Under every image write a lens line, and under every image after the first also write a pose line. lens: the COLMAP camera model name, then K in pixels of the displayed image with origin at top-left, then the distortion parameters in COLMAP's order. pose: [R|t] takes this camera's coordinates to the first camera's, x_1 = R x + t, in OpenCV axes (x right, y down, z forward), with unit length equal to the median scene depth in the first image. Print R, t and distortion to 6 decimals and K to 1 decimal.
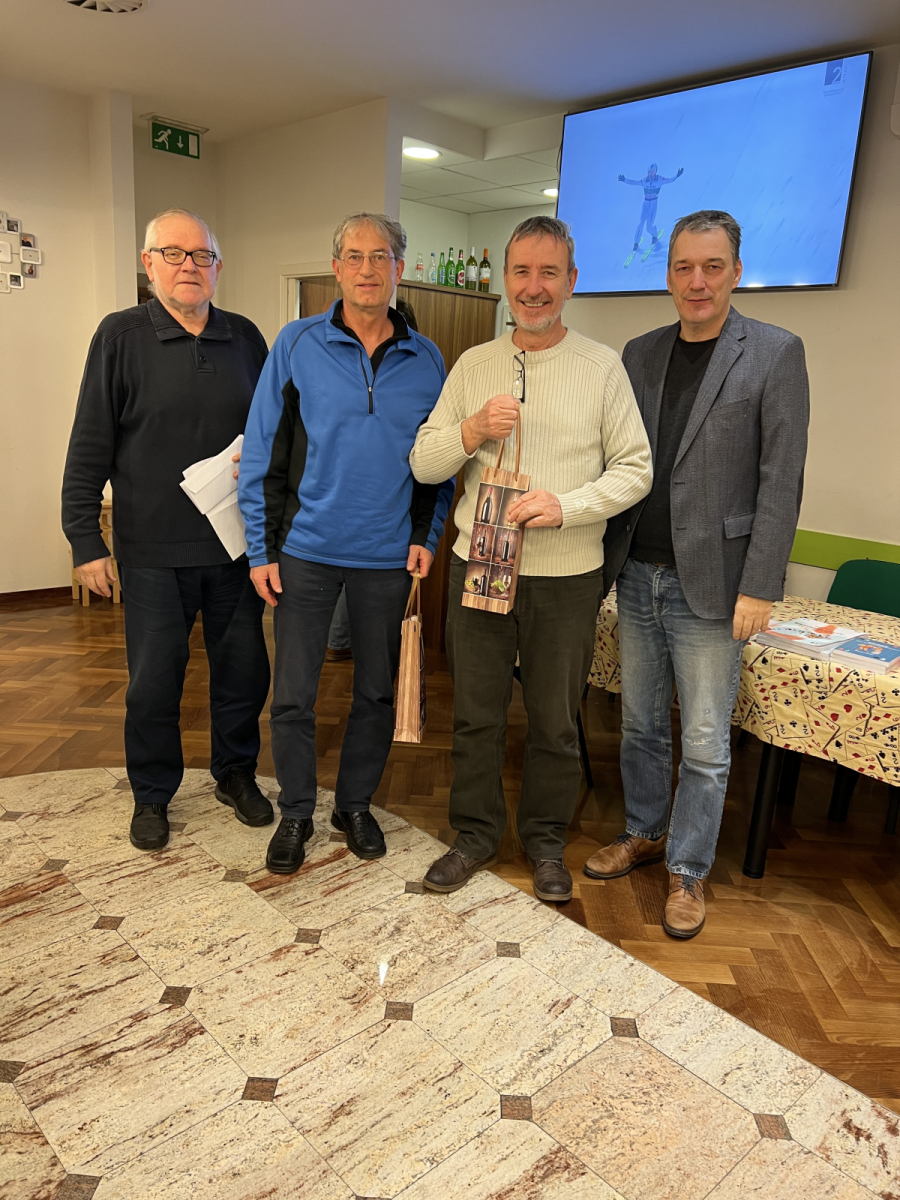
lens RADIAL K [[889.1, 0, 456.8], [0, 889.1, 605.8], [0, 0, 1]] dist [0.045565, -0.050541]
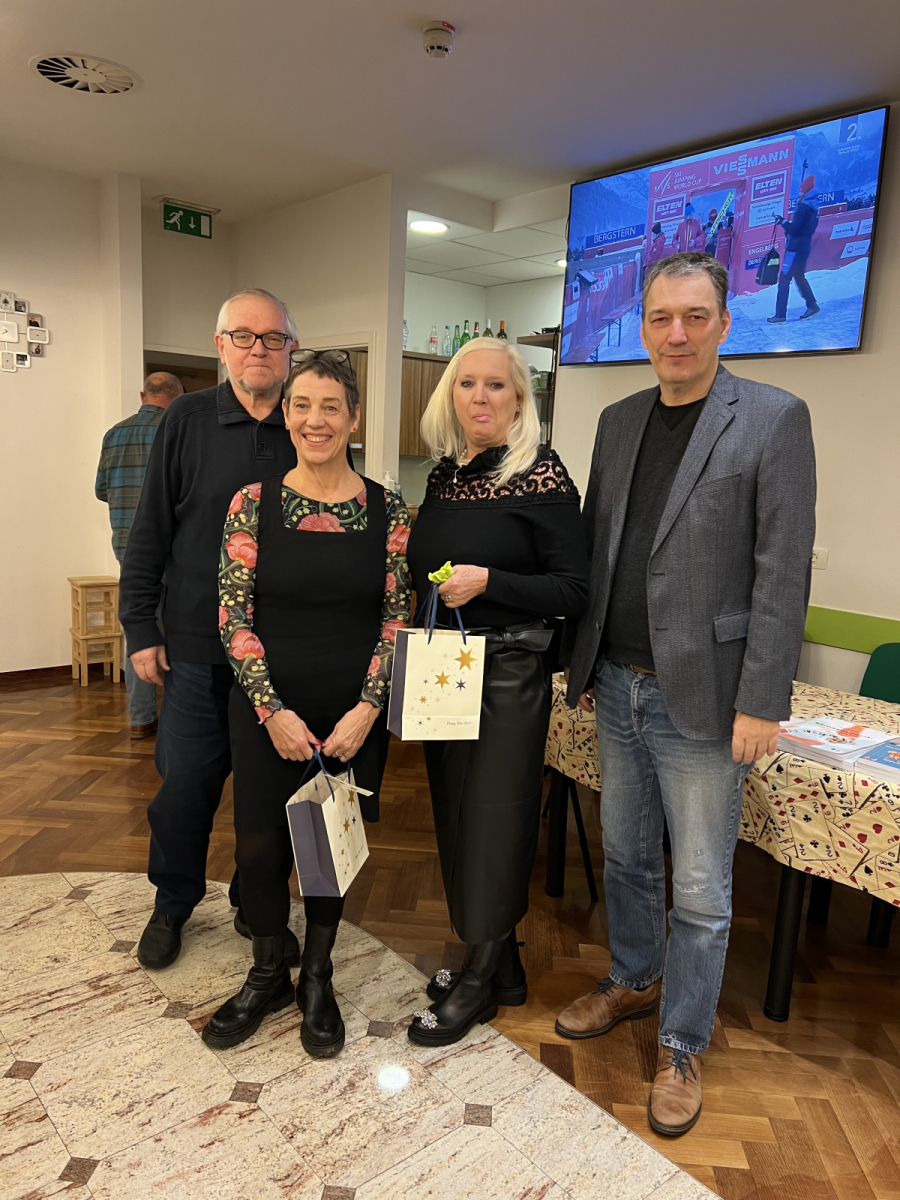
lens RADIAL K [[889.1, 0, 450.6], [0, 889.1, 606.5], [0, 0, 1]] dist [0.045565, -0.050541]
pose [[0.998657, -0.003059, -0.051727, 0.075303], [-0.000769, 0.997270, -0.073832, -0.033558], [0.051811, 0.073772, 0.995928, 0.111686]]
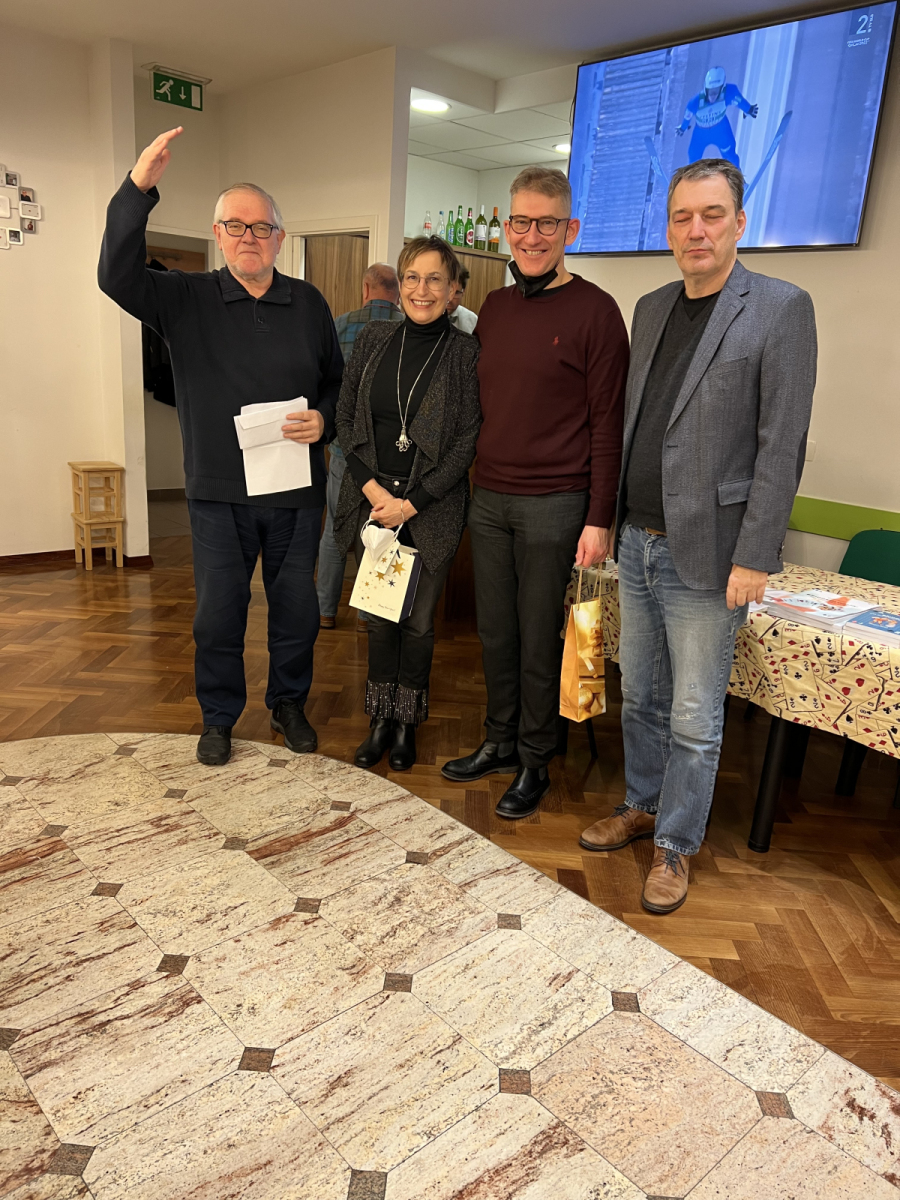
lens RADIAL K [[889.1, 0, 455.0], [0, 889.1, 605.4], [0, 0, 1]] dist [0.045565, -0.050541]
pose [[0.999912, 0.009759, -0.009008, 0.002936], [-0.009421, 0.999277, 0.036821, -0.001101], [0.009361, -0.036733, 0.999281, 0.022994]]
